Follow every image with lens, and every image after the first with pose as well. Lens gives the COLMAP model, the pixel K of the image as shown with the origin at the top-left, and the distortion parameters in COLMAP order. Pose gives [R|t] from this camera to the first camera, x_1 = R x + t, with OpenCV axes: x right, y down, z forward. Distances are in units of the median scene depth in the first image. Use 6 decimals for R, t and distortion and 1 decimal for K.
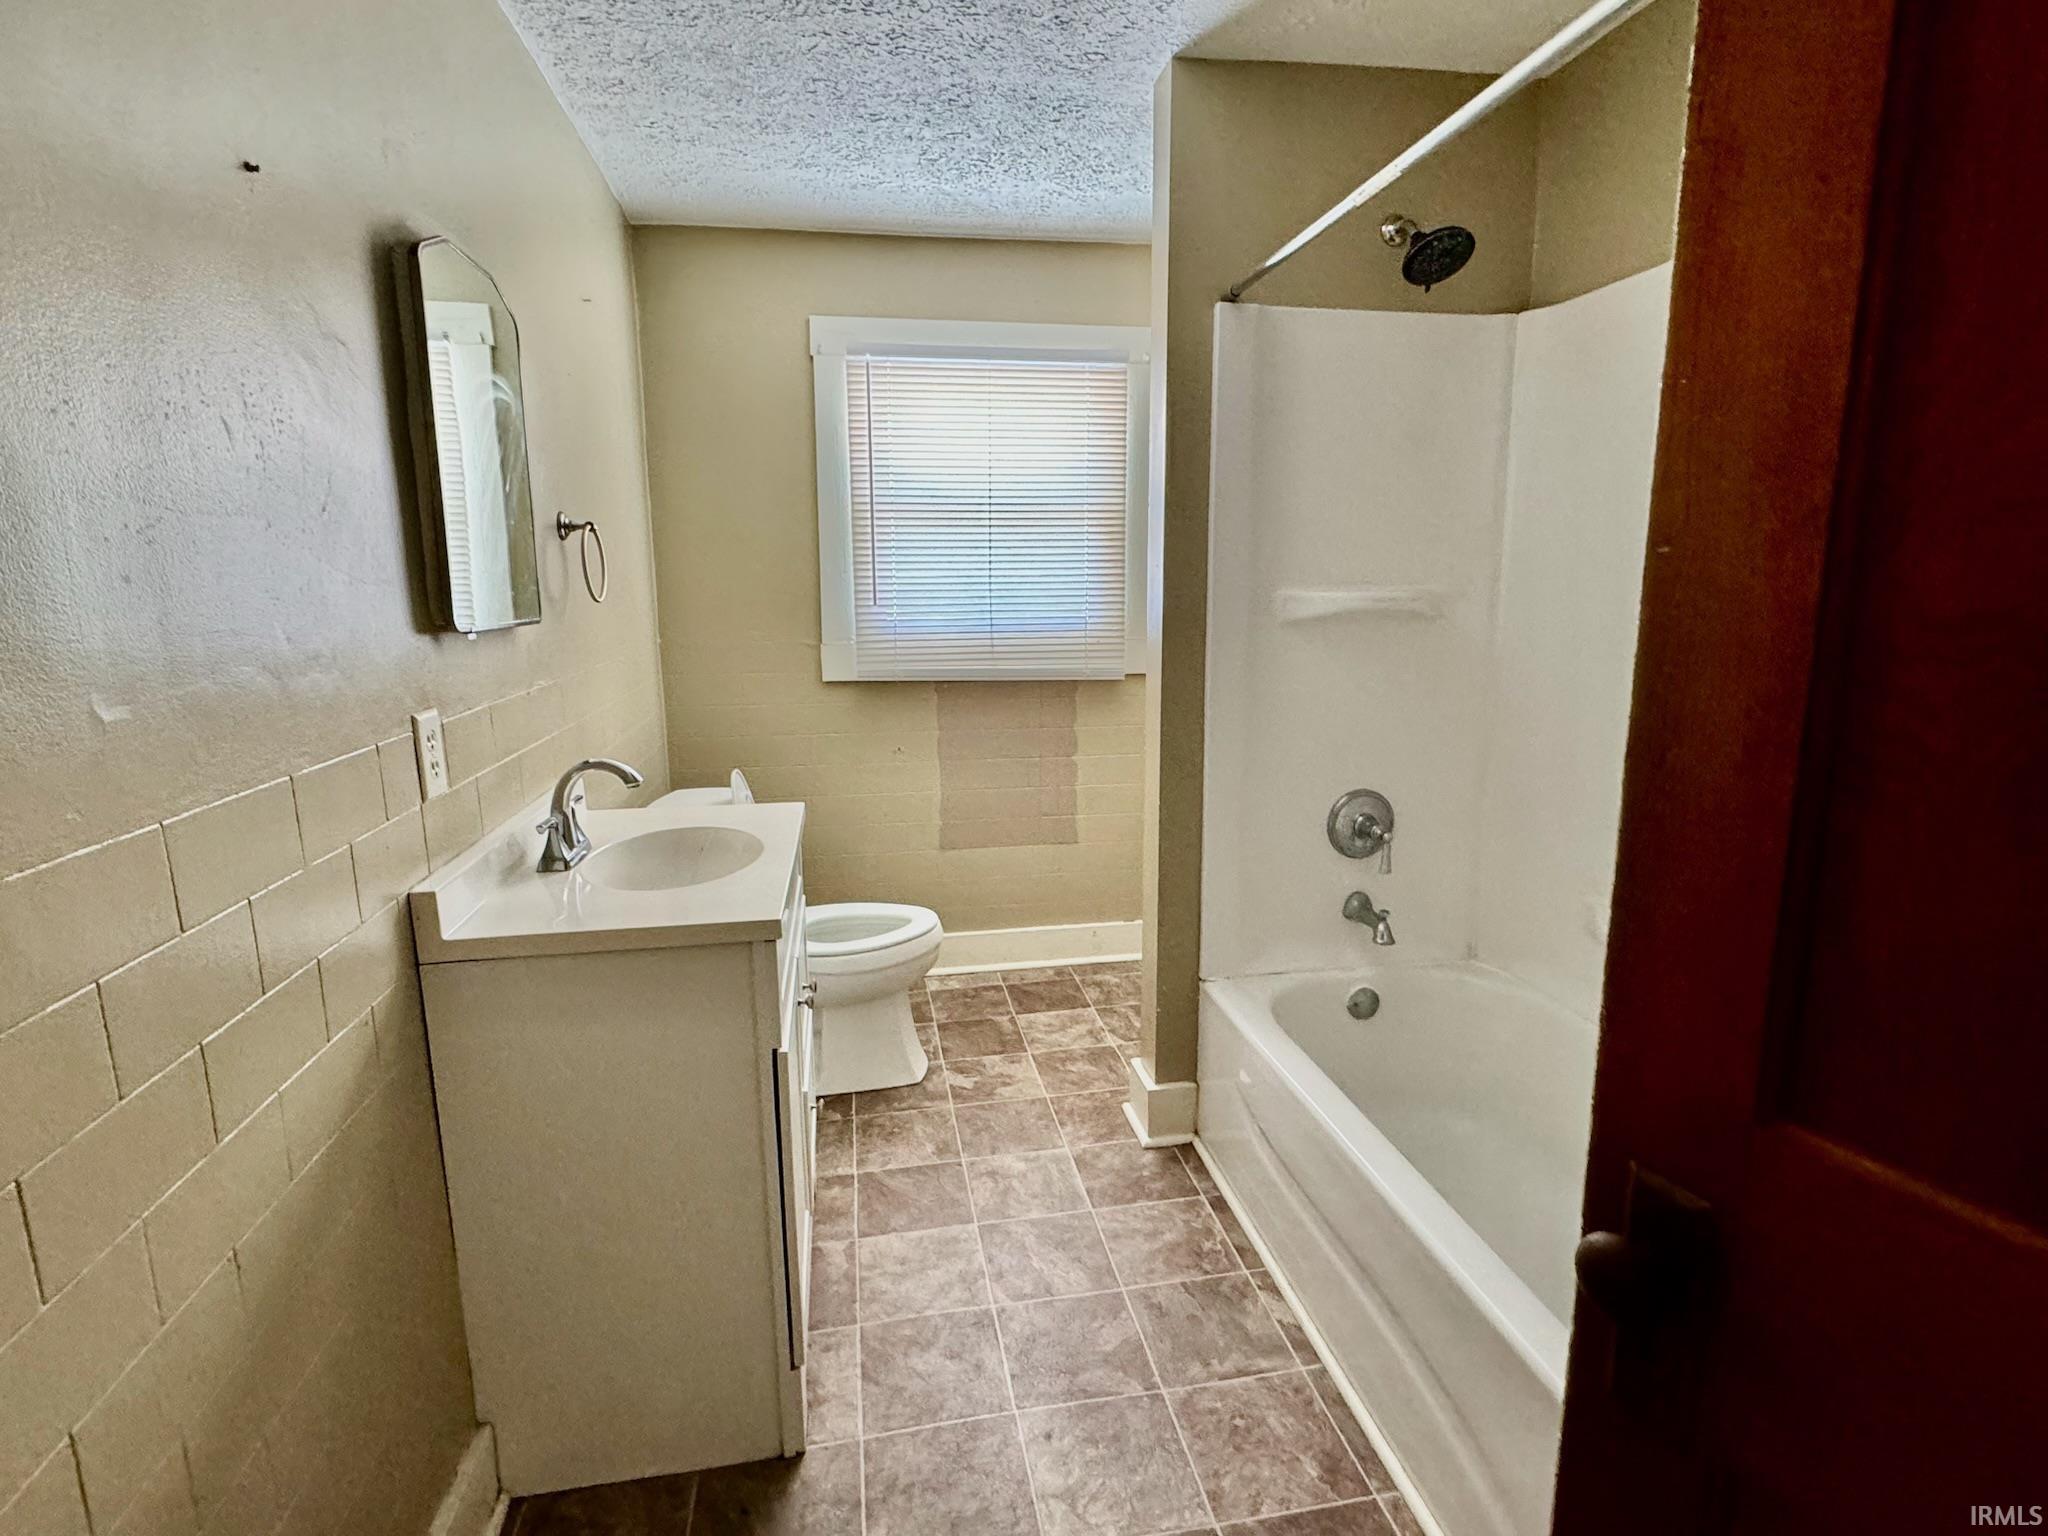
lens RADIAL K [[1008.9, 0, 1021.6], [0, 1008.9, 773.3], [0, 0, 1]] dist [-0.000815, 0.000133]
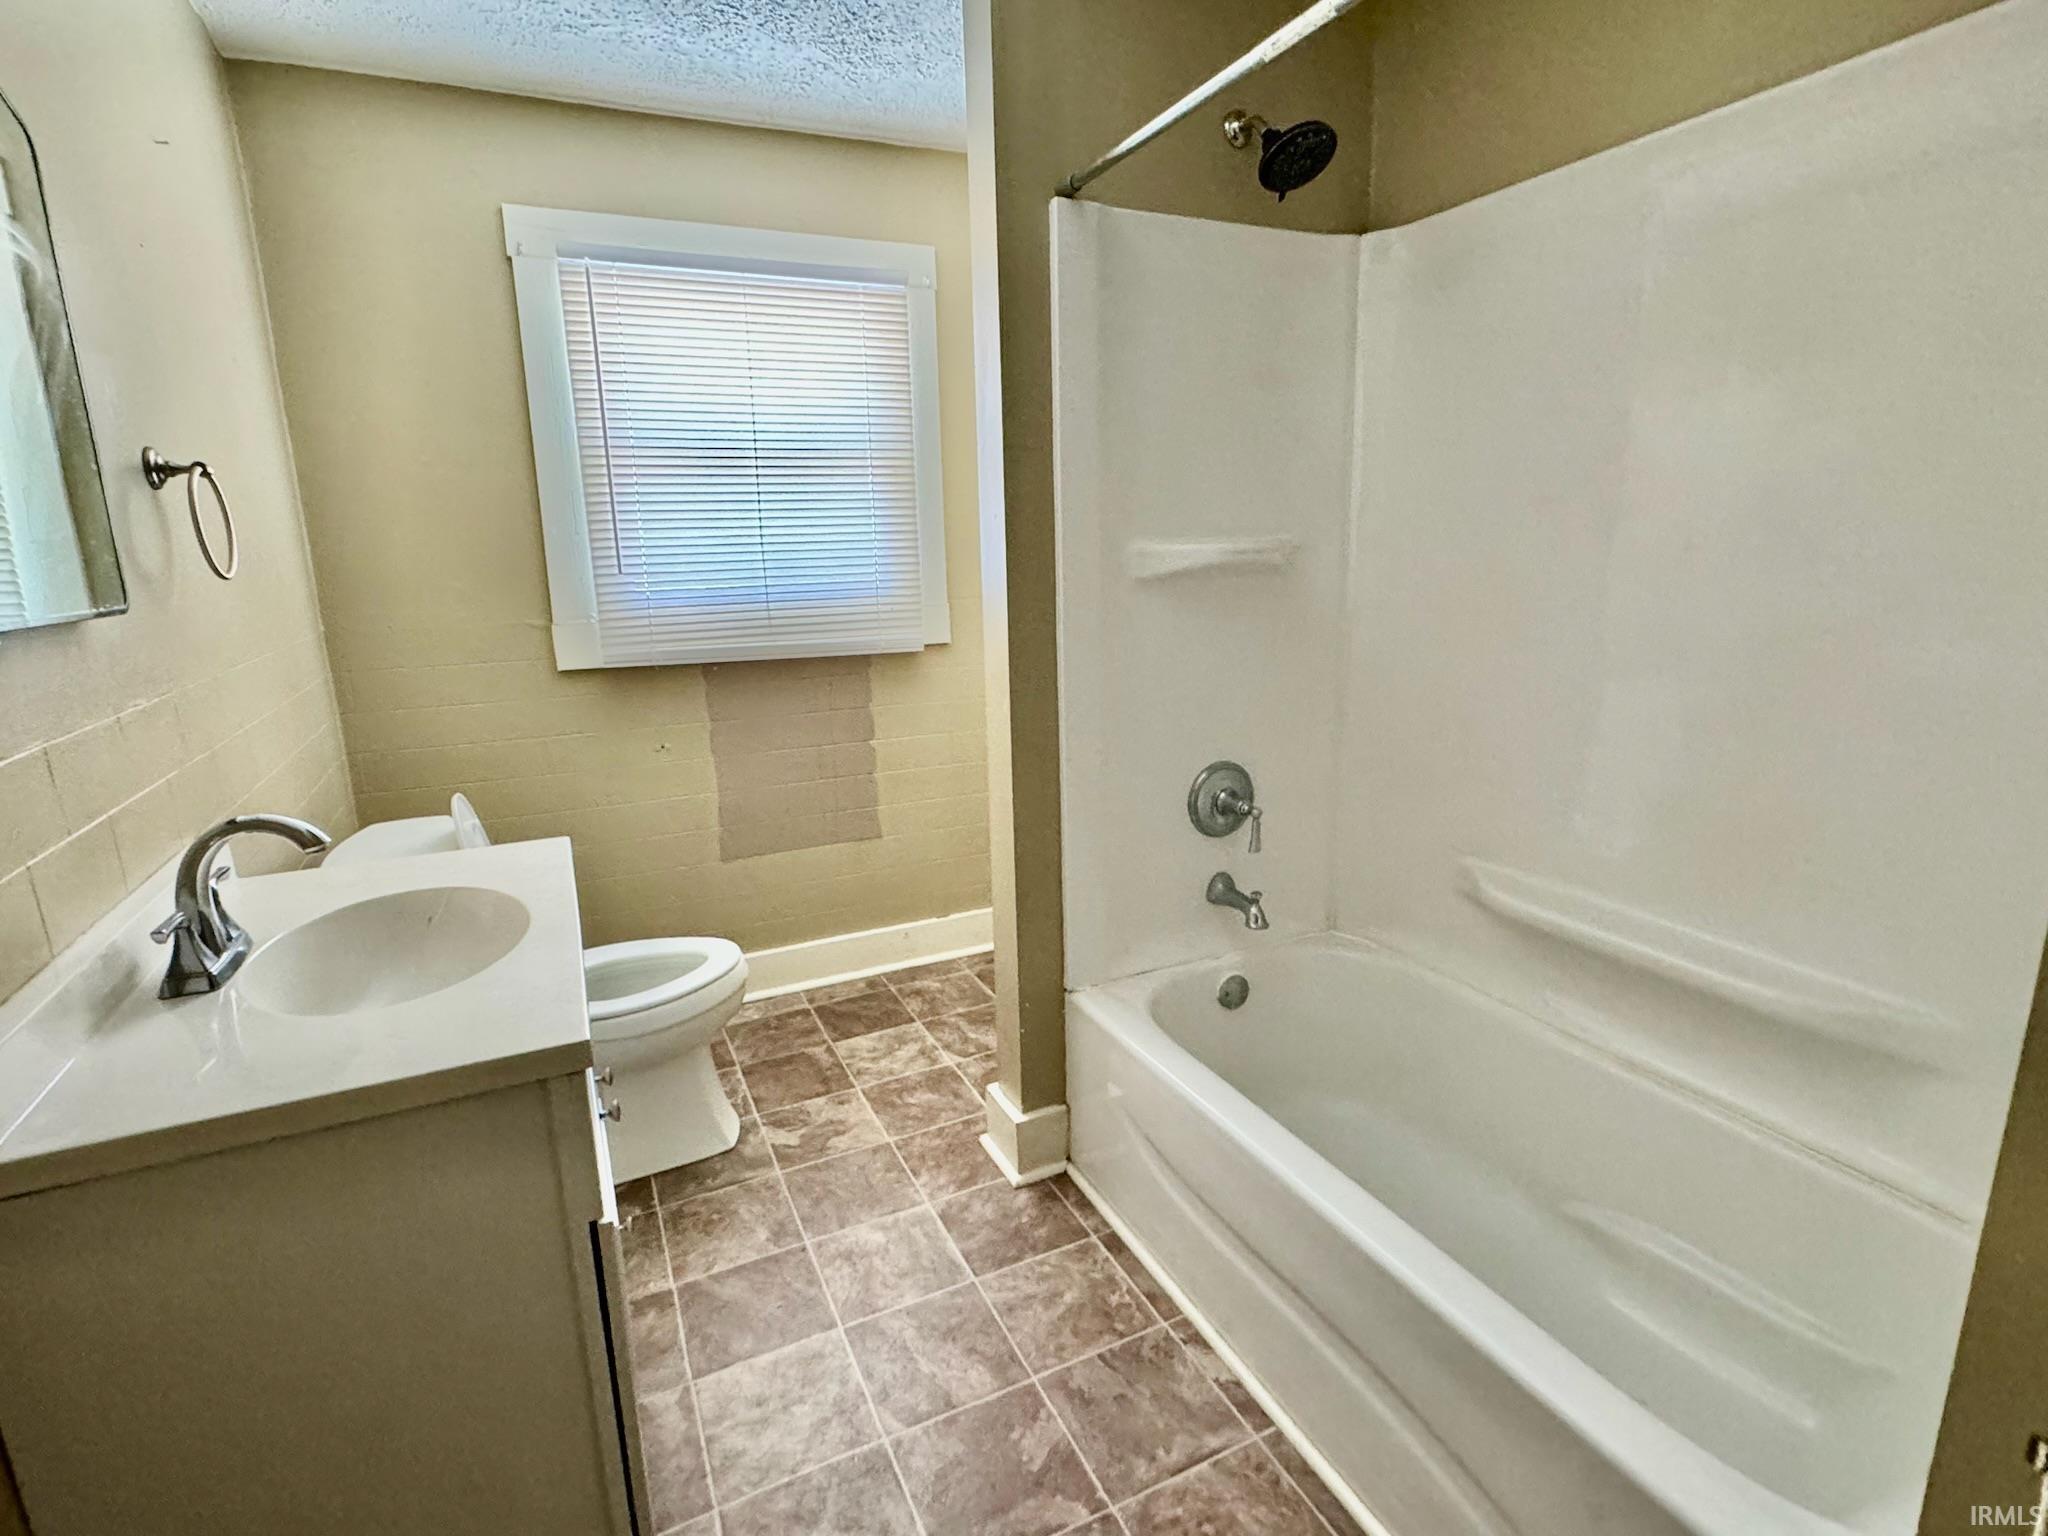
lens RADIAL K [[1008.9, 0, 1021.6], [0, 1008.9, 773.3], [0, 0, 1]] dist [-0.000815, 0.000133]
pose [[0.963460, -0.077559, 0.256379, -0.074064], [0.068353, 0.996662, 0.044637, -0.027794], [-0.258985, -0.025482, 0.965545, 0.170299]]
